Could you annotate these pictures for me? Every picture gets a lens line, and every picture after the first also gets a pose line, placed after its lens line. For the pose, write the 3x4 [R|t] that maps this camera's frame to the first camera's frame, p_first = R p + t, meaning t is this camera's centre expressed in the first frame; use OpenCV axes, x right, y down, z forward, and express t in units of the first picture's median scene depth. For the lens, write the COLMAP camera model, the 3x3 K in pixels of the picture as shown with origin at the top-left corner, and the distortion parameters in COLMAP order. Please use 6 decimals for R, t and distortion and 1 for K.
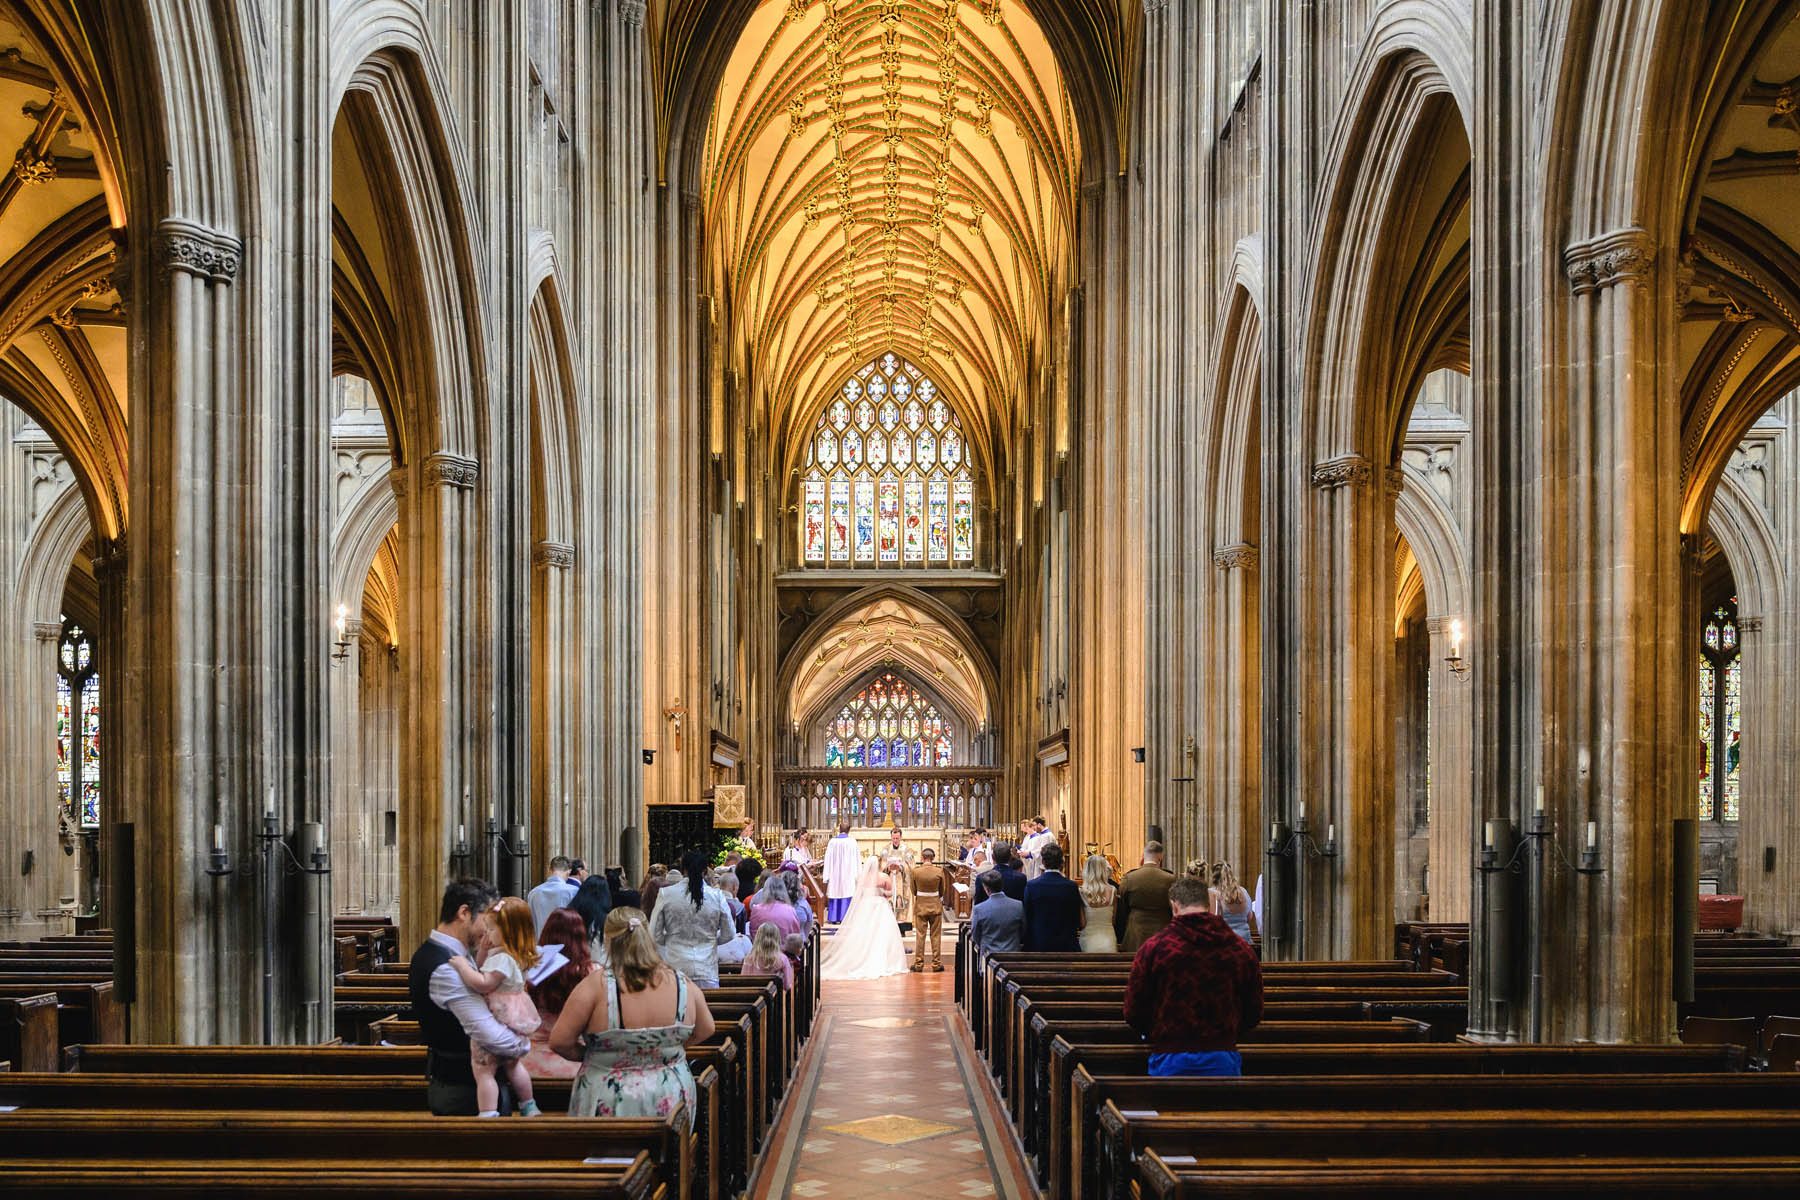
lens RADIAL K [[1797.1, 0, 828.3], [0, 1797.1, 862.3], [0, 0, 1]] dist [-0.000019, 0.000387]
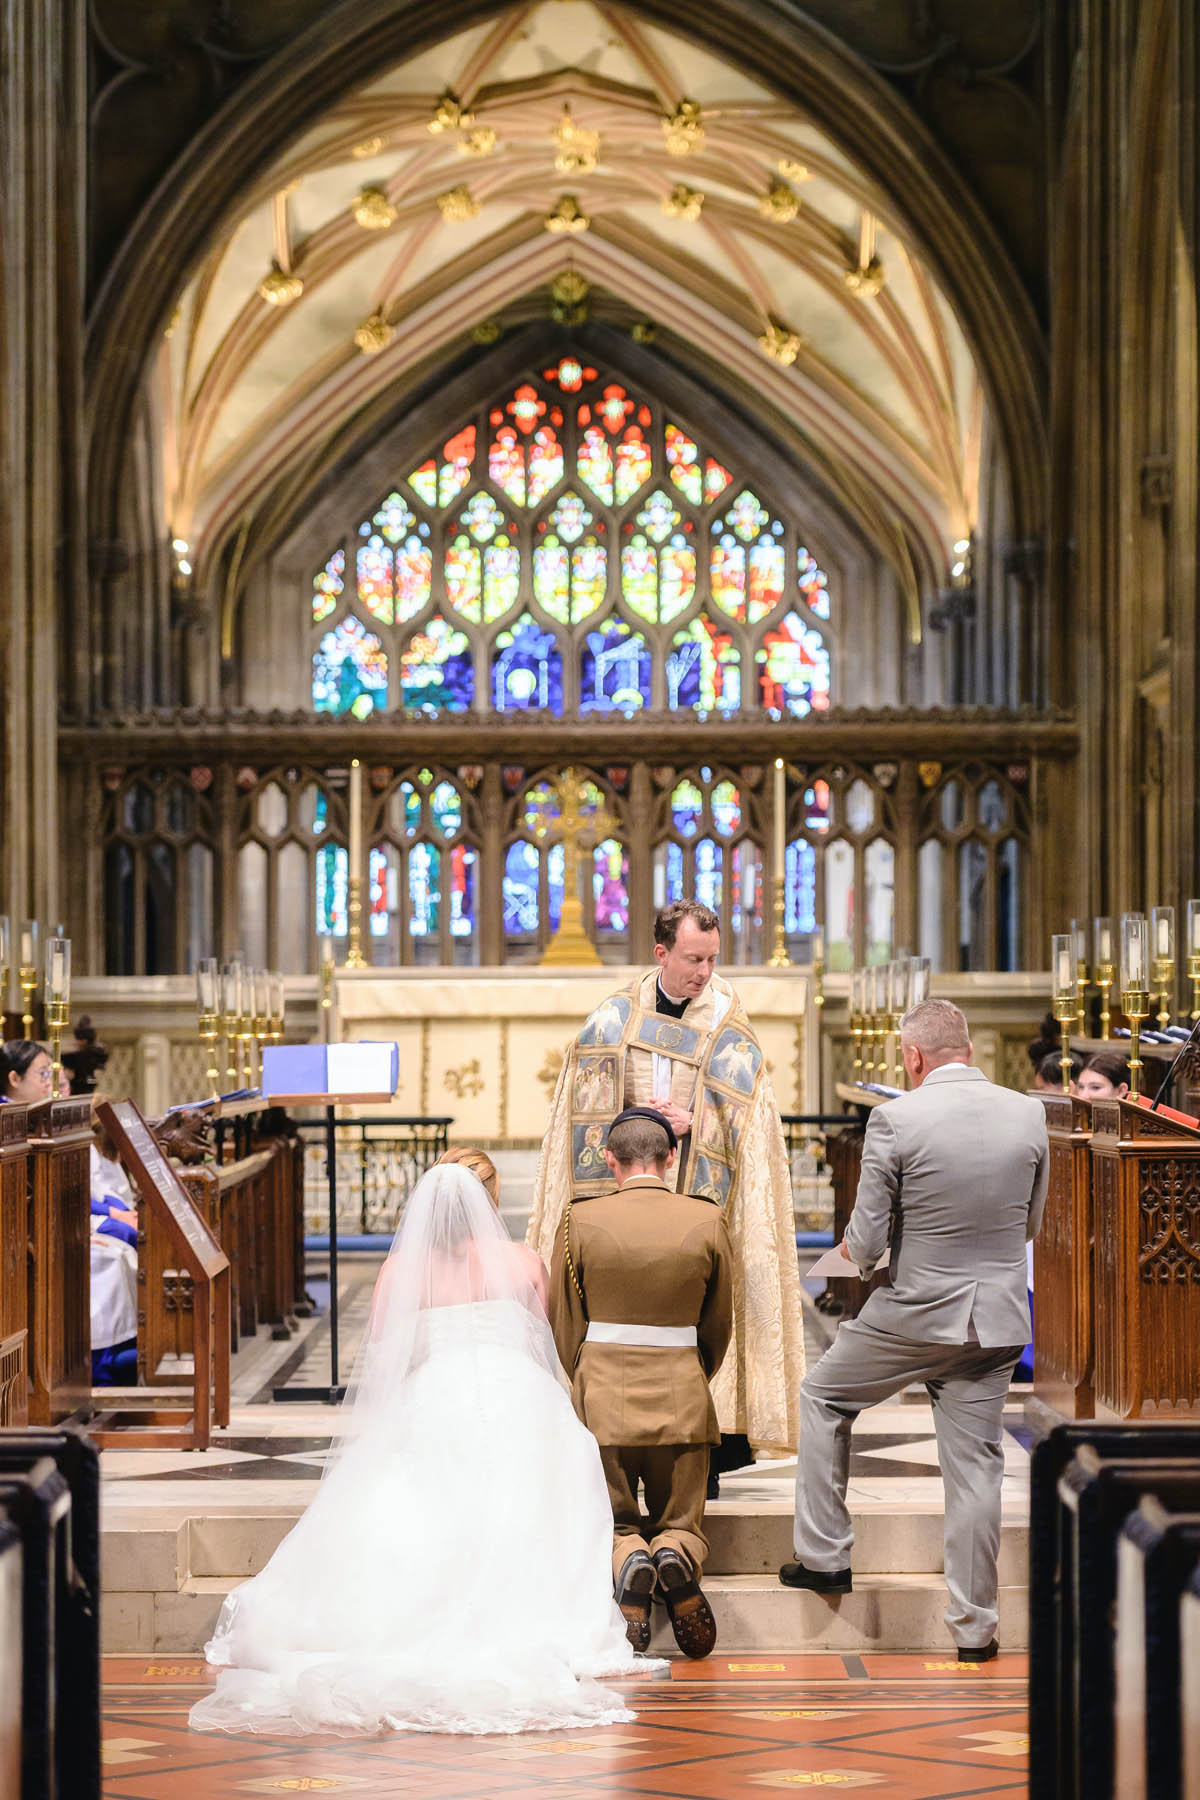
lens RADIAL K [[5314.2, 0, 604.4], [0, 5314.2, 862.3], [0, 0, 1]] dist [0.039332, -0.732526]
pose [[0.999241, -0.003029, 0.038835, 0.011378], [0.005338, 0.998214, -0.059496, 0.006958], [-0.038585, 0.059658, 0.997473, 0.319861]]
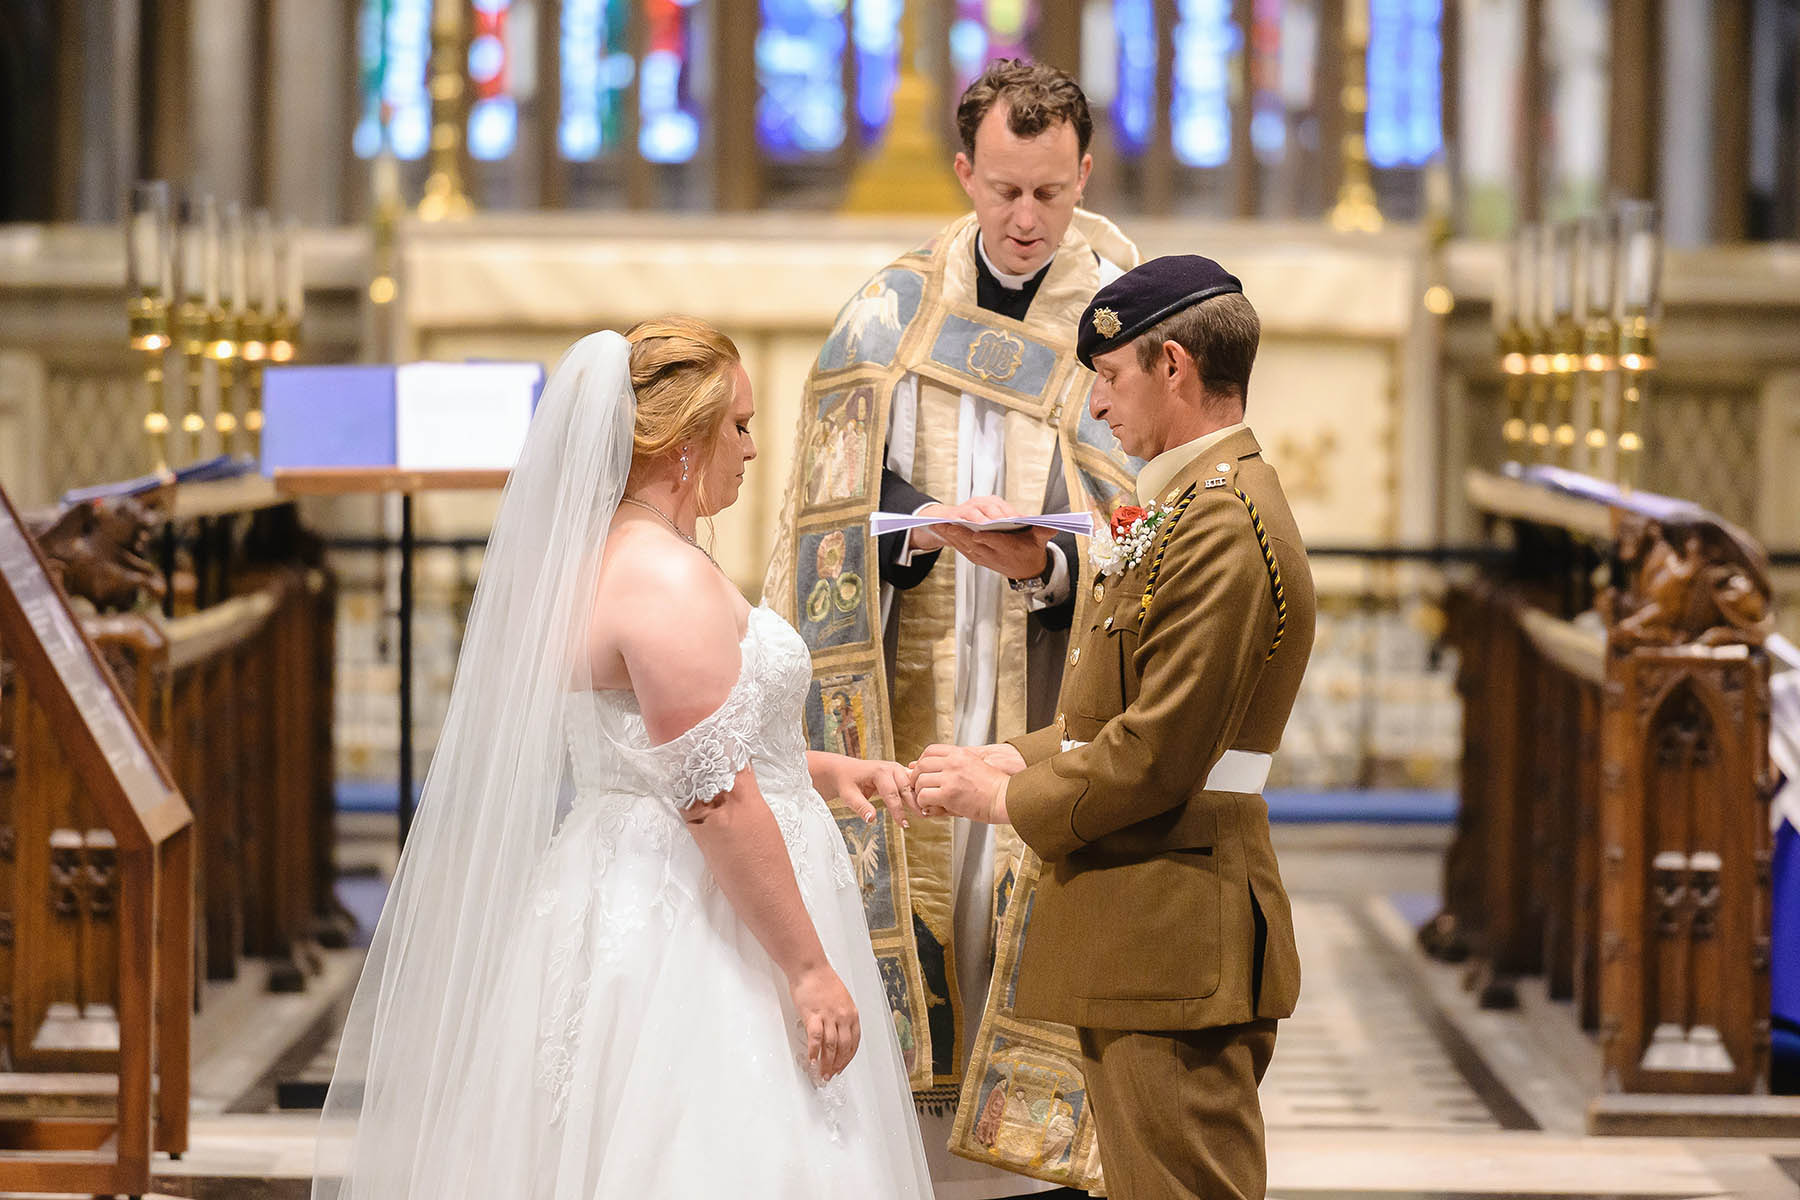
lens RADIAL K [[12093.2, 0, 900.0], [0, 12093.2, 600.0], [0, 0, 1]] dist [-0.194941, 2.208402]
pose [[0.999383, 0.011146, 0.033321, 0.009406], [-0.010779, 0.999880, -0.011168, 0.010128], [-0.033442, 0.010802, 0.999382, 0.281885]]
